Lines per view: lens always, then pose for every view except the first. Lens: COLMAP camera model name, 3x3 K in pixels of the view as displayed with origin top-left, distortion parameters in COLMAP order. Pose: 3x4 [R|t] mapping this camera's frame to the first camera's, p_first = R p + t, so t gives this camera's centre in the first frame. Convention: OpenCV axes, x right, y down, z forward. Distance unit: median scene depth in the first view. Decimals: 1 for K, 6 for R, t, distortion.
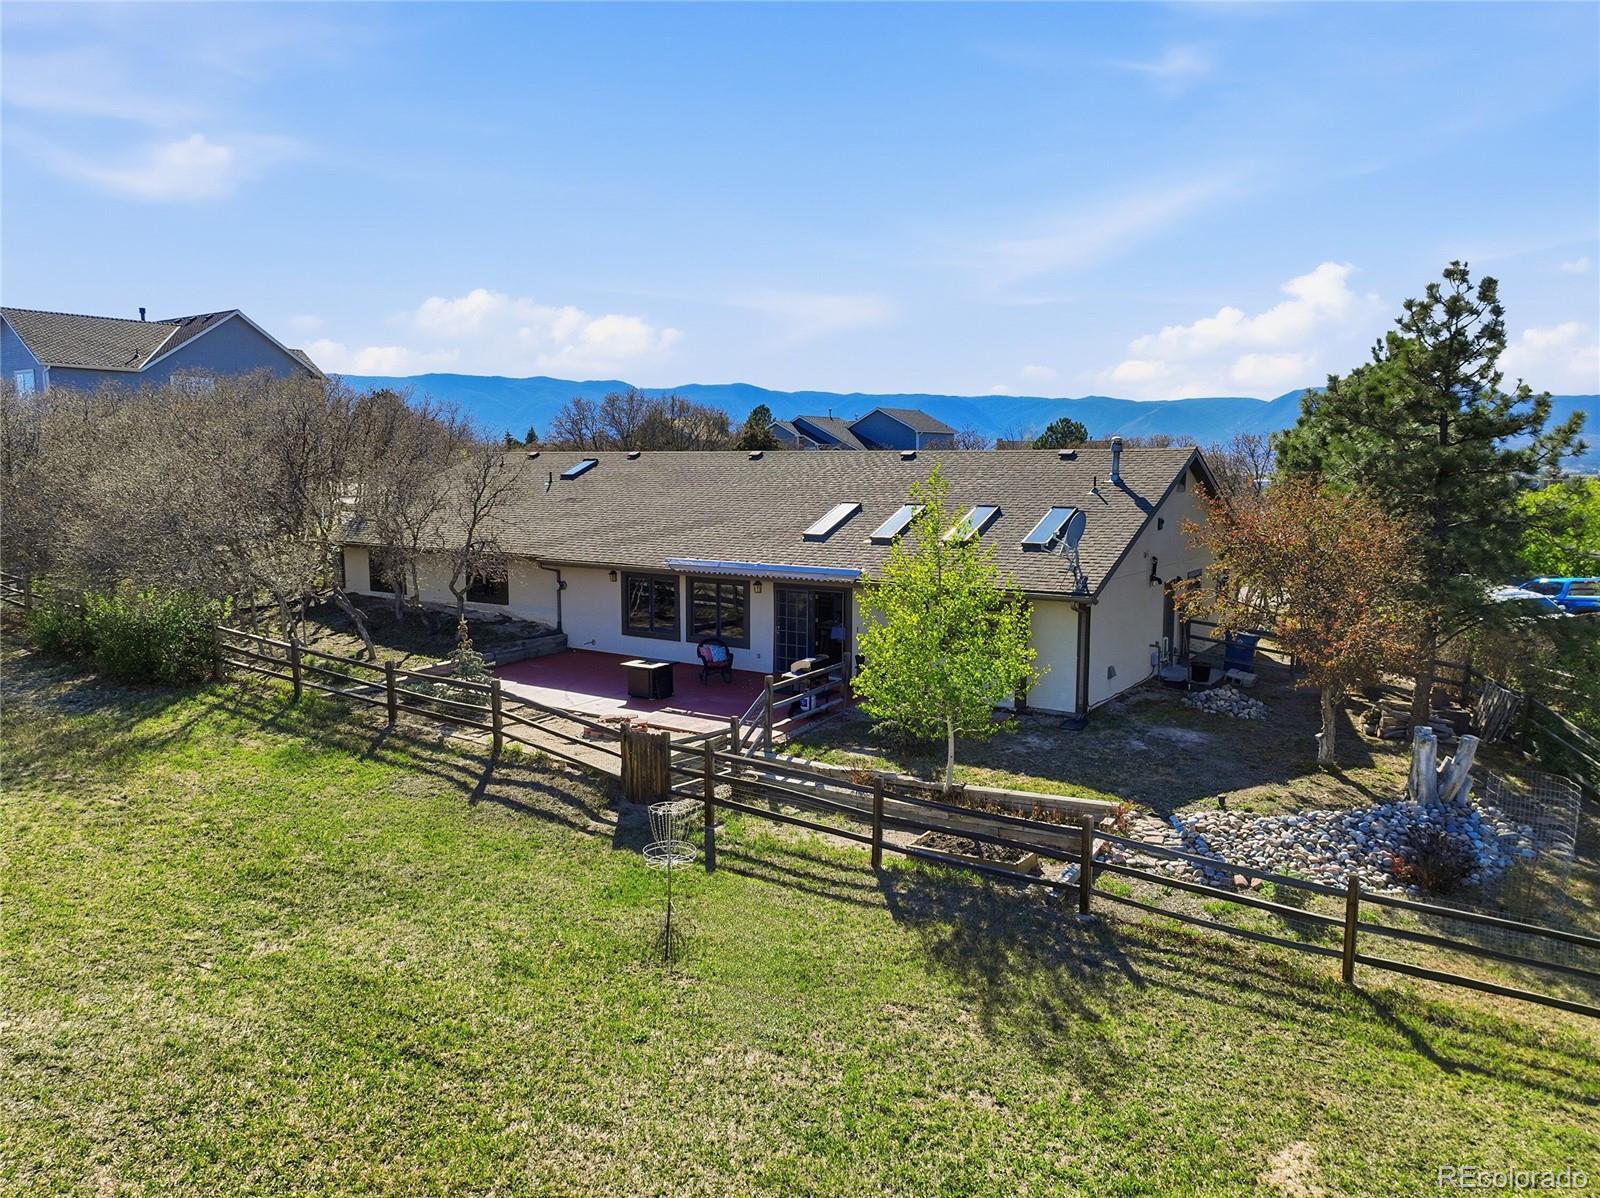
lens RADIAL K [[1119.6, 0, 800.0], [0, 1119.6, 599.0], [0, 0, 1]] dist [0.000195, 0.003378]
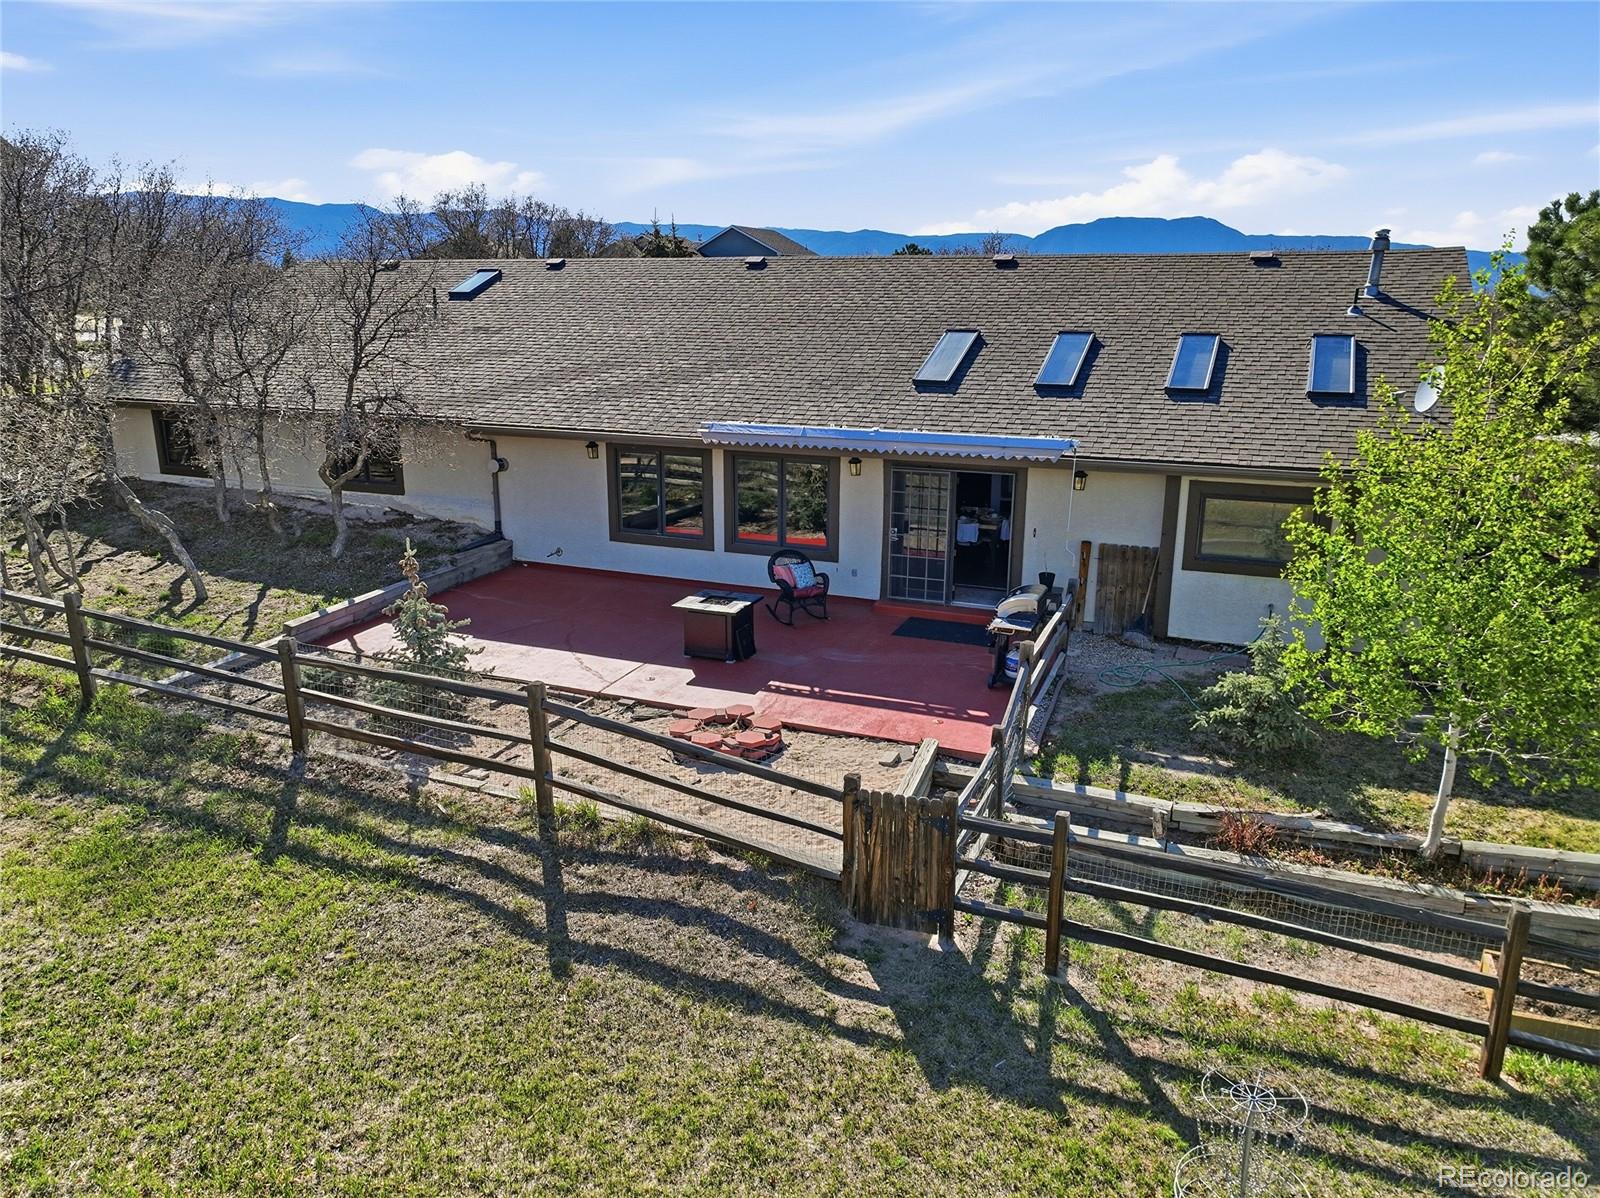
lens RADIAL K [[1119.6, 0, 800.0], [0, 1119.6, 599.0], [0, 0, 1]] dist [0.000195, 0.003378]
pose [[0.980976, -0.047071, 0.188334, -0.225206], [0.020118, 0.989584, 0.142542, -0.032111], [-0.193082, -0.136042, 0.971706, 0.443586]]
